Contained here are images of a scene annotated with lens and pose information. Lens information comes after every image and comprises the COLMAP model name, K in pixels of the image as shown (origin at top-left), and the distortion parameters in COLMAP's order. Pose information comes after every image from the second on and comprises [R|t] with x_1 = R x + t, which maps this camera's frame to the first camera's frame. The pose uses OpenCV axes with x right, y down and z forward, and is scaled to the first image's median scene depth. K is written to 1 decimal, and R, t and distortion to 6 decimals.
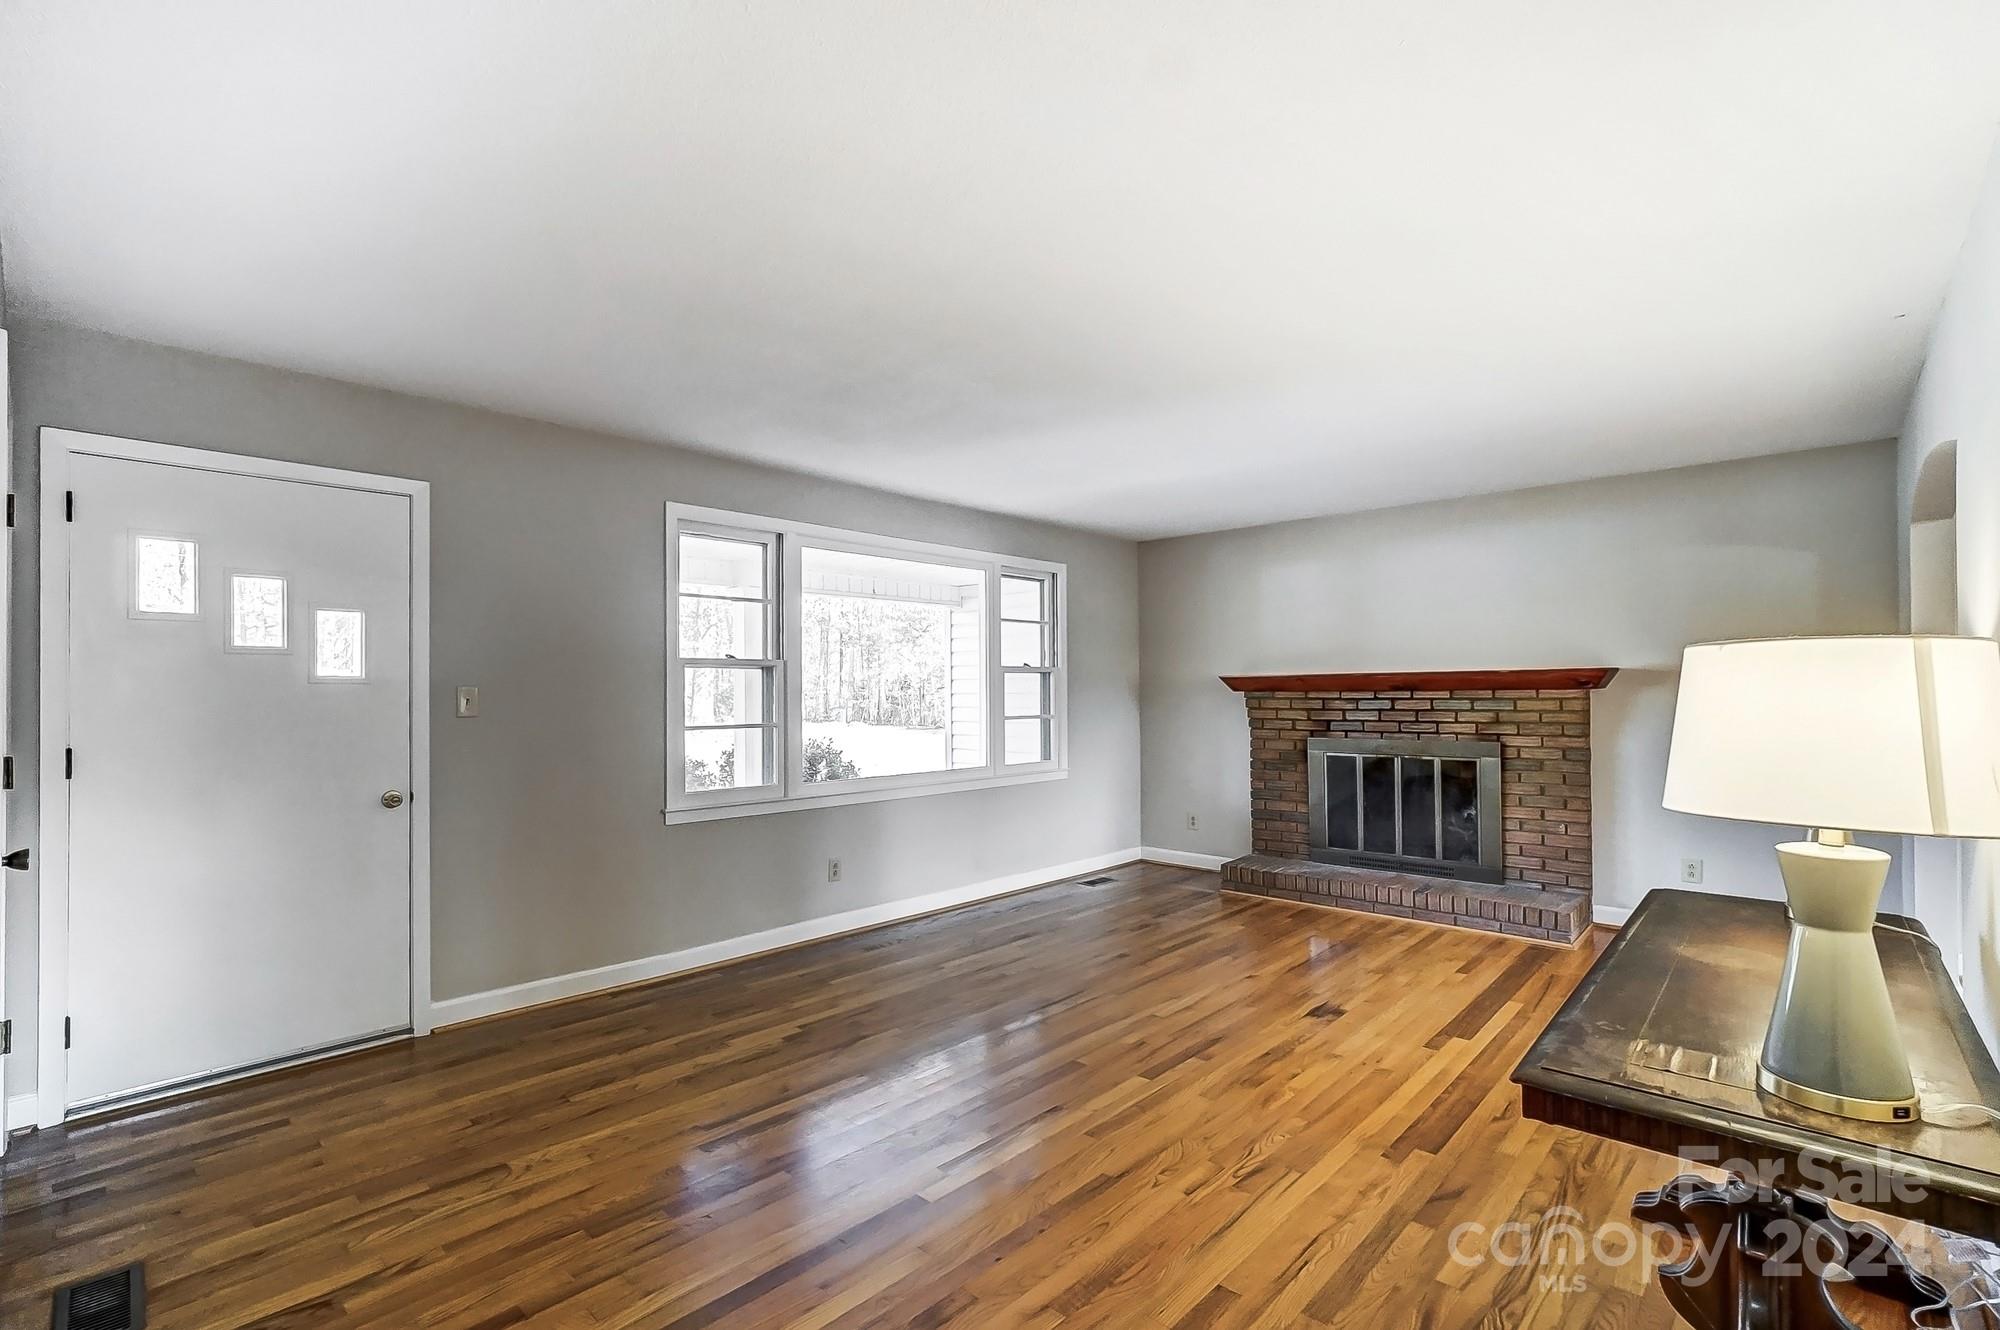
lens RADIAL K [[916.7, 0, 974.8], [0, 916.7, 683.4], [0, 0, 1]] dist [-0.022909, 0.012701]
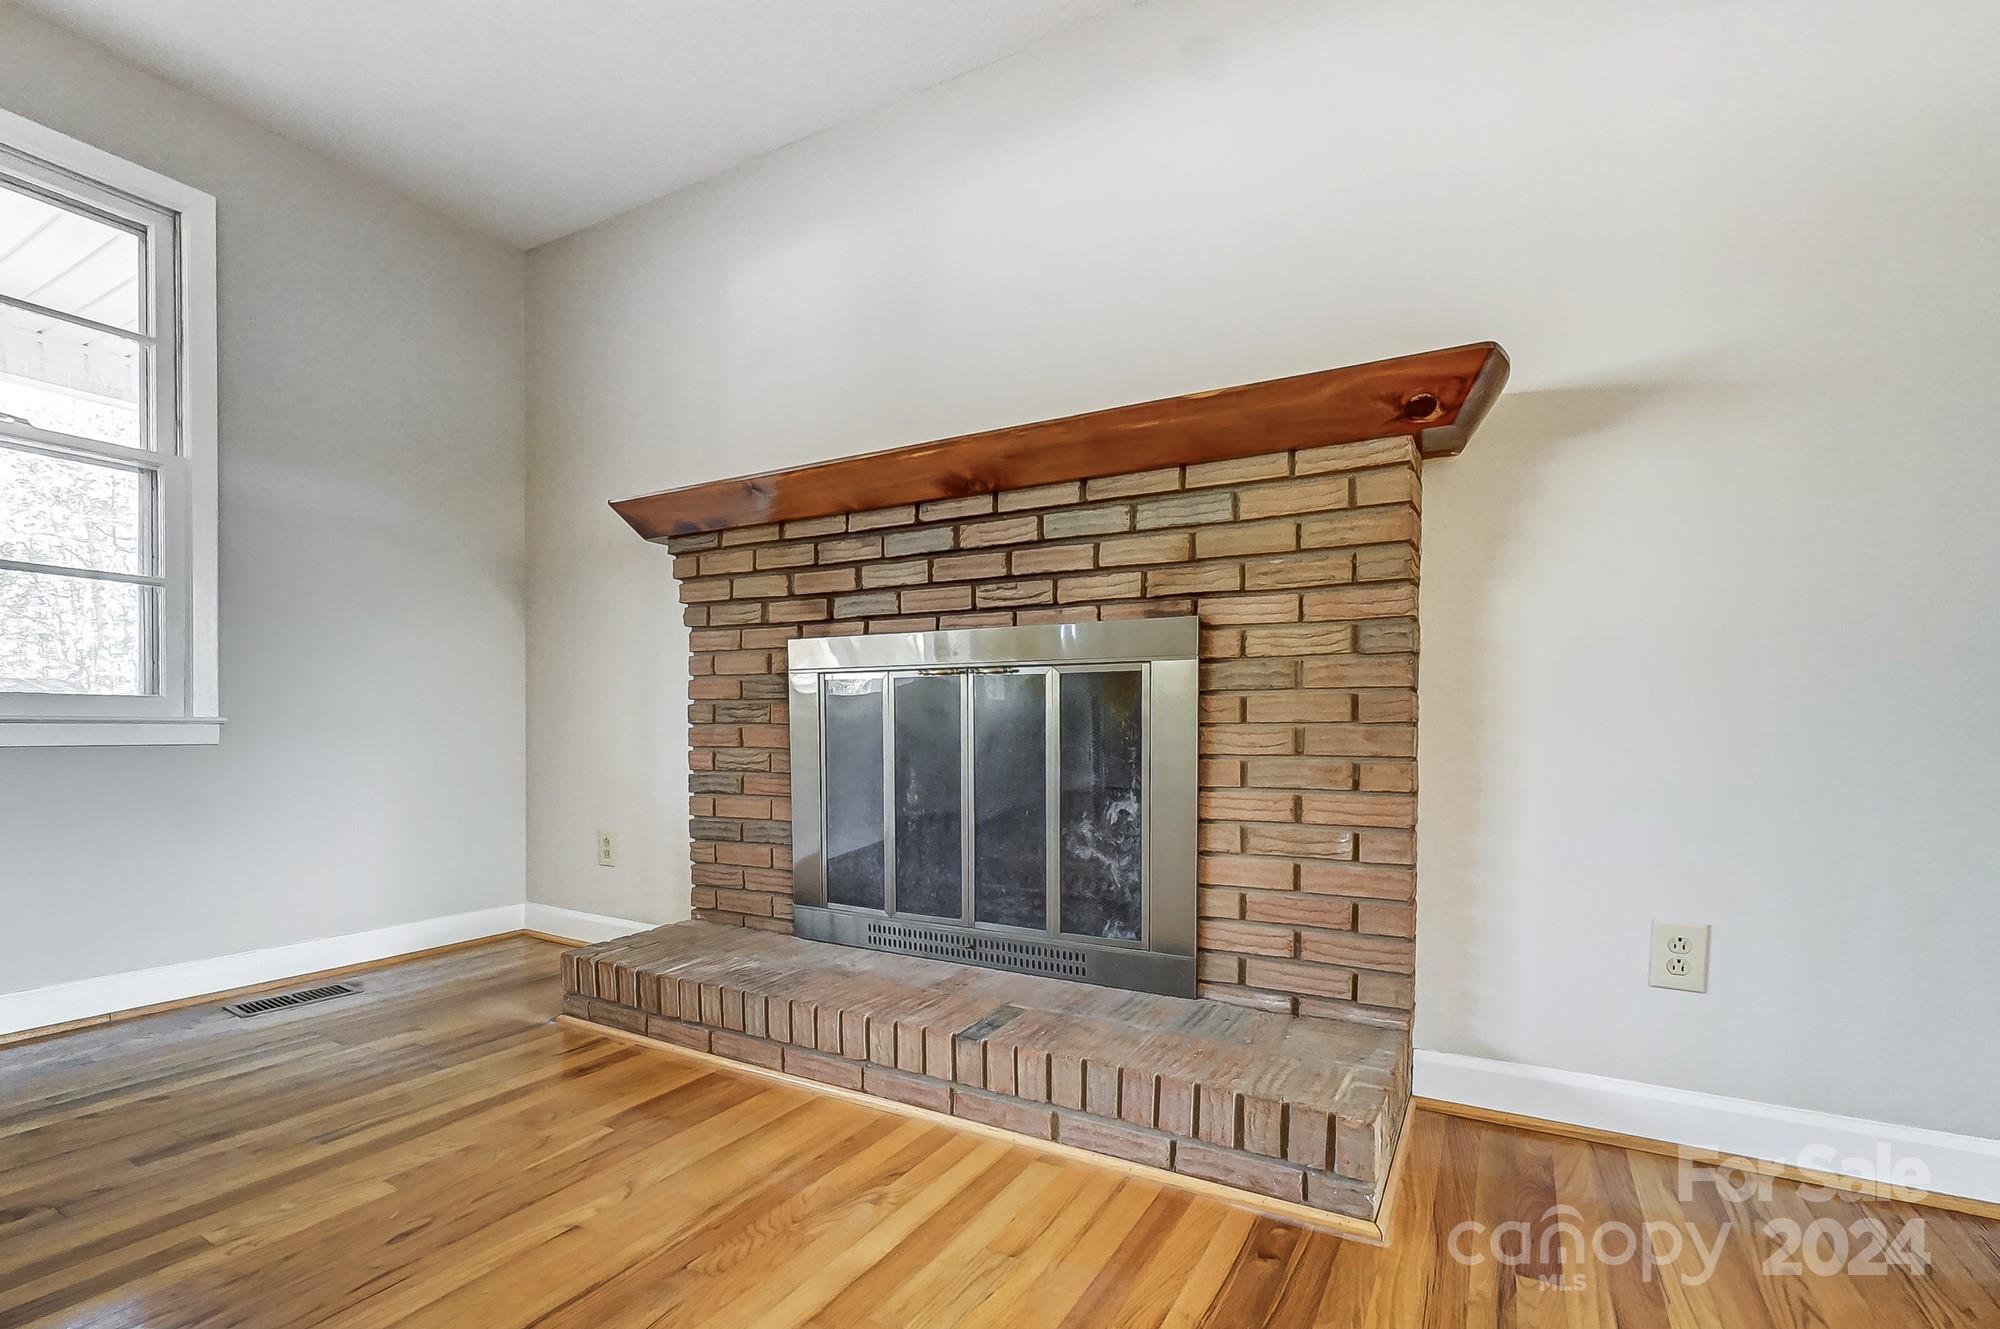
lens RADIAL K [[934.7, 0, 991.3], [0, 934.7, 736.2], [0, 0, 1]] dist [-0.027025, 0.021200]
pose [[0.969378, 0.013847, 0.245184, 0.402287], [-0.018386, 0.999699, 0.016235, 0.108517], [-0.244885, -0.020246, 0.969341, 0.650955]]
